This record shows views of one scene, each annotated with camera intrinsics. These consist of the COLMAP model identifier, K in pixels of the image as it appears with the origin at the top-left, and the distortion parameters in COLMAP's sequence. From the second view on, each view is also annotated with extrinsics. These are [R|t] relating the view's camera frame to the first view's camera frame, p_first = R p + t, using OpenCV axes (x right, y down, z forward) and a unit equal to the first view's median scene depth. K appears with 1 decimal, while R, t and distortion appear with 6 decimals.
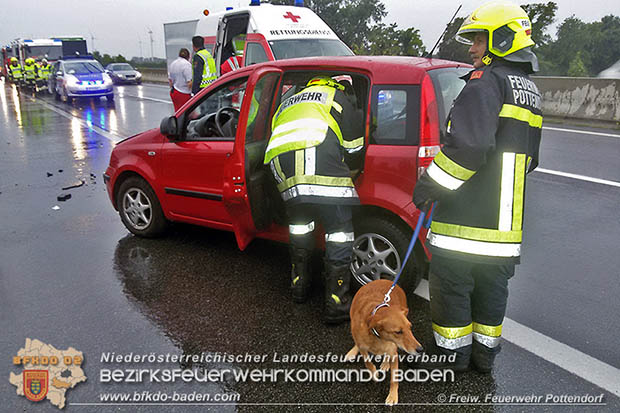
lens RADIAL K [[531.7, 0, 314.7], [0, 531.7, 182.1], [0, 0, 1]] dist [0.016101, -0.072646]
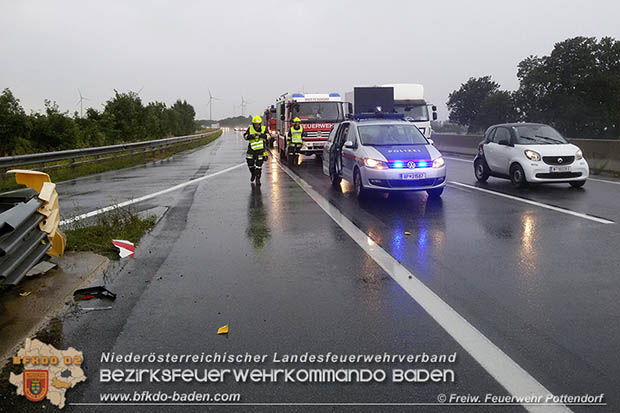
lens RADIAL K [[531.7, 0, 306.8], [0, 531.7, 206.6], [0, 0, 1]] dist [0.016101, -0.072646]
pose [[0.900360, 0.072348, -0.429090, -0.580636], [-0.103148, 0.993462, -0.048930, -0.226056], [0.422745, 0.088314, 0.901936, 1.018065]]
